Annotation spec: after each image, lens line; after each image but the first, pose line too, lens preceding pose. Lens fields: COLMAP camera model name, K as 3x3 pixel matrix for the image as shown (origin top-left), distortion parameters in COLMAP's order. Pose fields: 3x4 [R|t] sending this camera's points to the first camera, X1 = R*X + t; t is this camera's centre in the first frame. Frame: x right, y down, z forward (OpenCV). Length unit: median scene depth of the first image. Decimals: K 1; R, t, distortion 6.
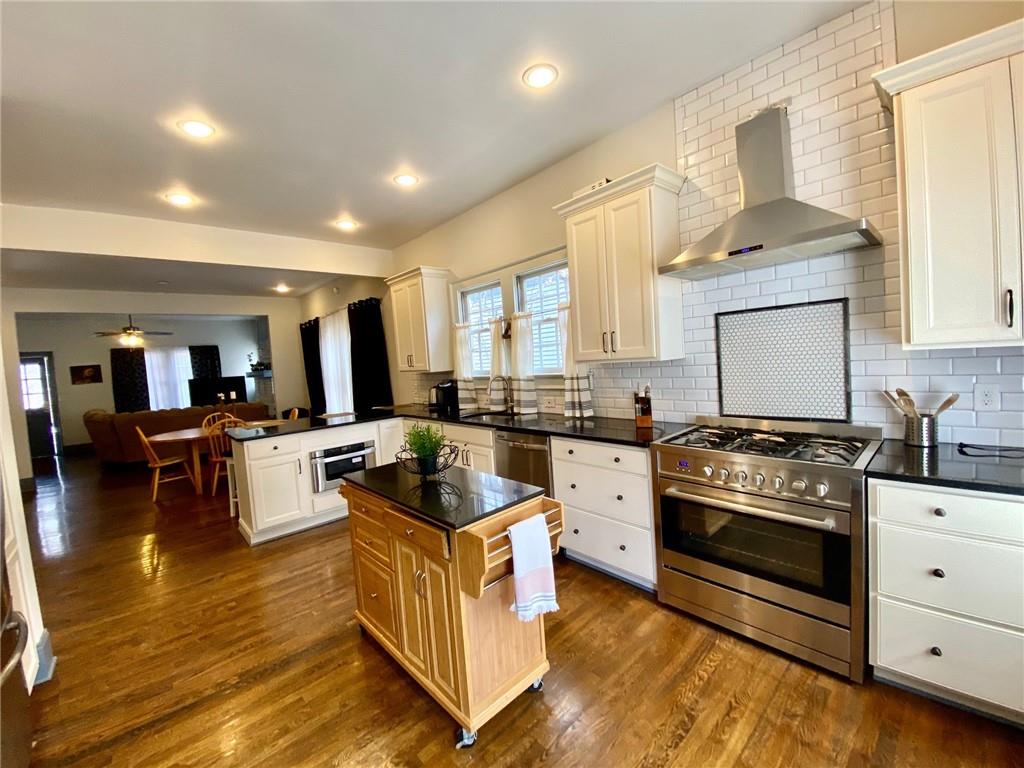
lens RADIAL K [[414.3, 0, 513.2], [0, 414.3, 380.5], [0, 0, 1]] dist [0.030827, -0.027220]
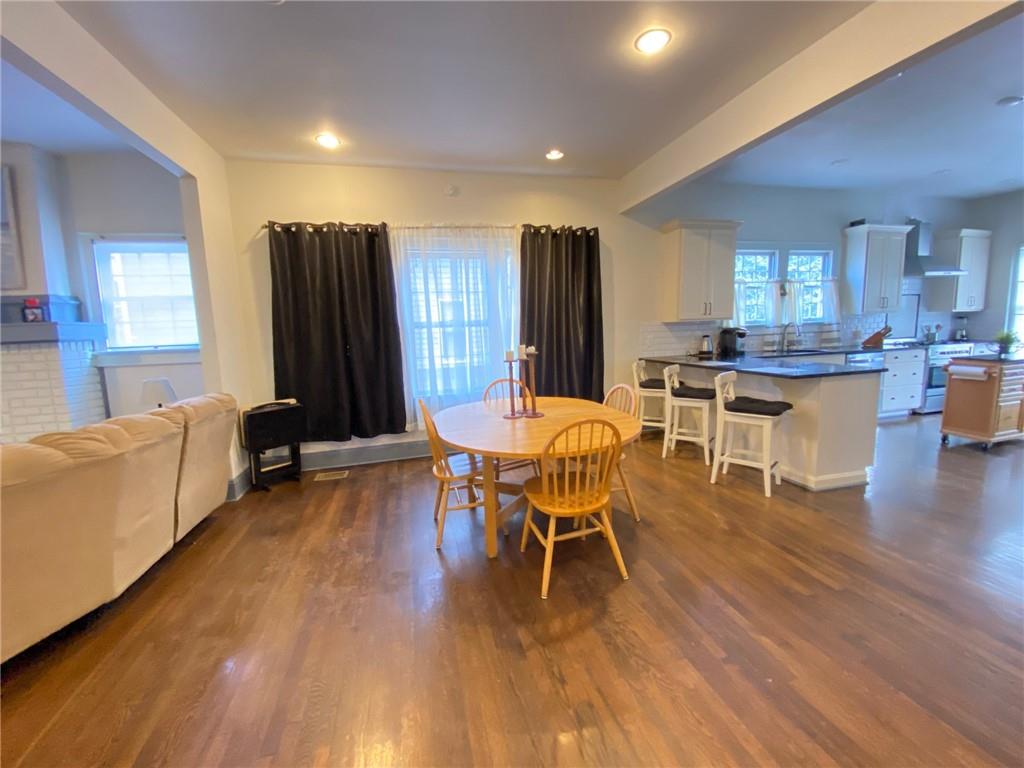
lens RADIAL K [[414.3, 0, 513.2], [0, 414.3, 380.5], [0, 0, 1]] dist [0.030827, -0.027220]
pose [[0.471302, -0.058430, 0.880034, -1.764542], [0.052058, 0.997906, 0.038376, 0.081495], [-0.880434, 0.027726, 0.473357, 1.208825]]
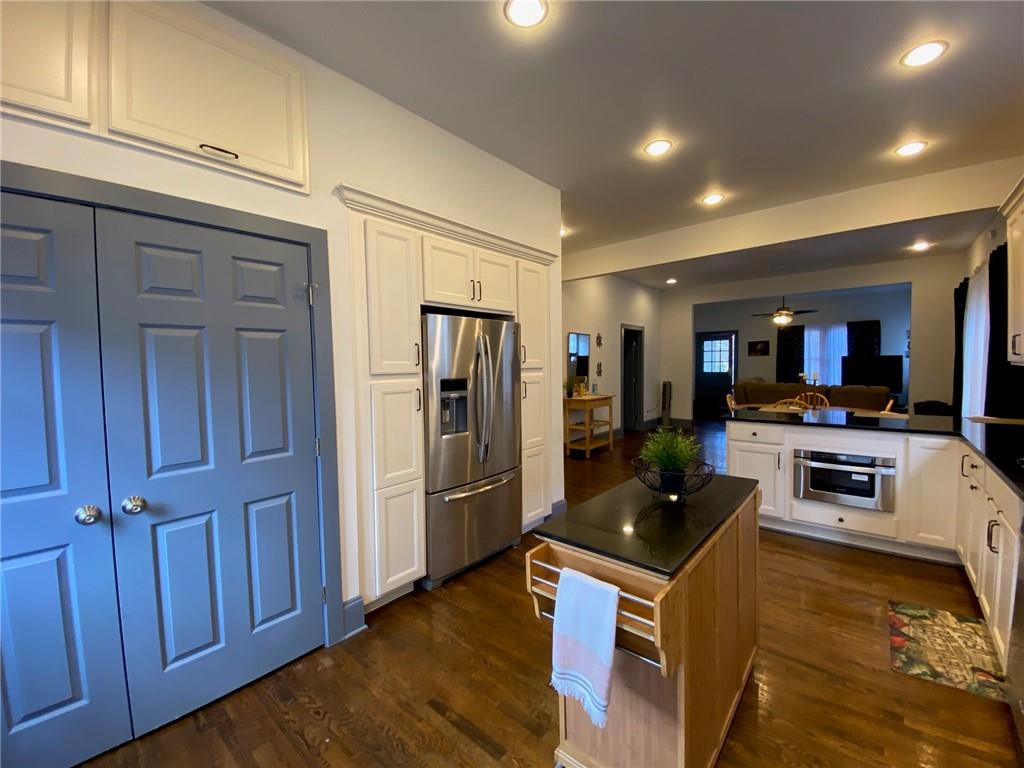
lens RADIAL K [[414.3, 0, 513.2], [0, 414.3, 380.5], [0, 0, 1]] dist [0.030827, -0.027220]
pose [[0.117898, 0.104574, -0.987504, 0.294271], [-0.041993, 0.994075, 0.100257, -0.033316], [0.992137, 0.029648, 0.121591, 0.316080]]
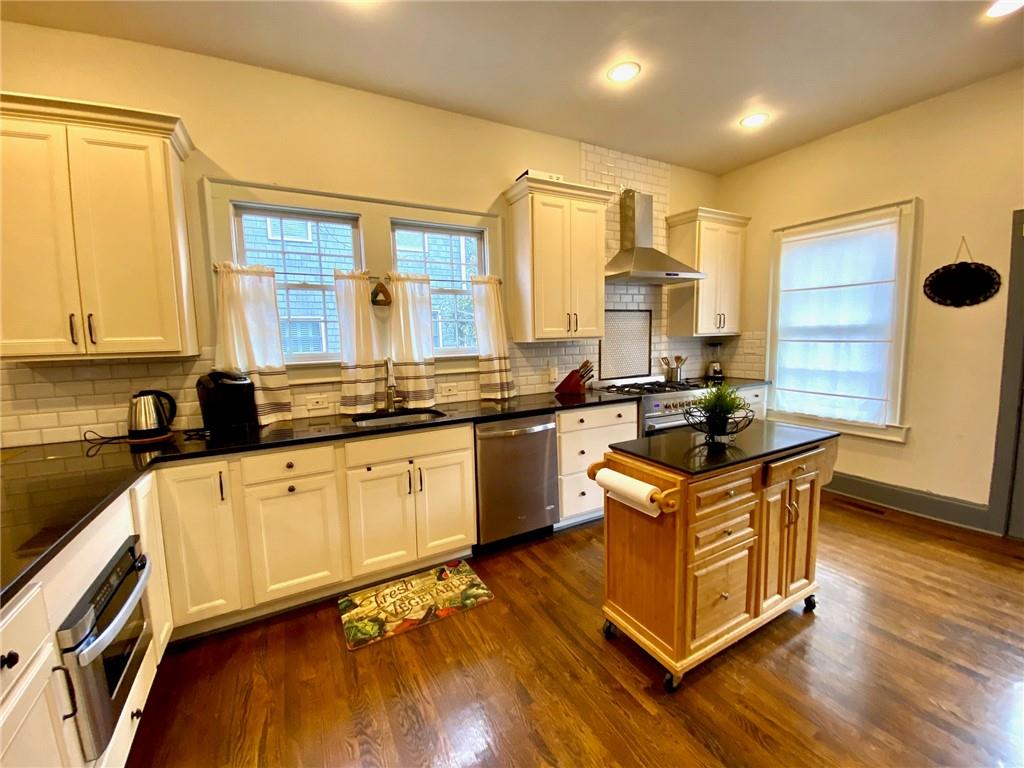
lens RADIAL K [[414.3, 0, 513.2], [0, 414.3, 380.5], [0, 0, 1]] dist [0.030827, -0.027220]
pose [[0.240452, -0.035652, 0.970006, -0.680531], [0.065039, 0.997671, 0.020546, 0.024812], [-0.968480, 0.058148, 0.242210, 0.658649]]
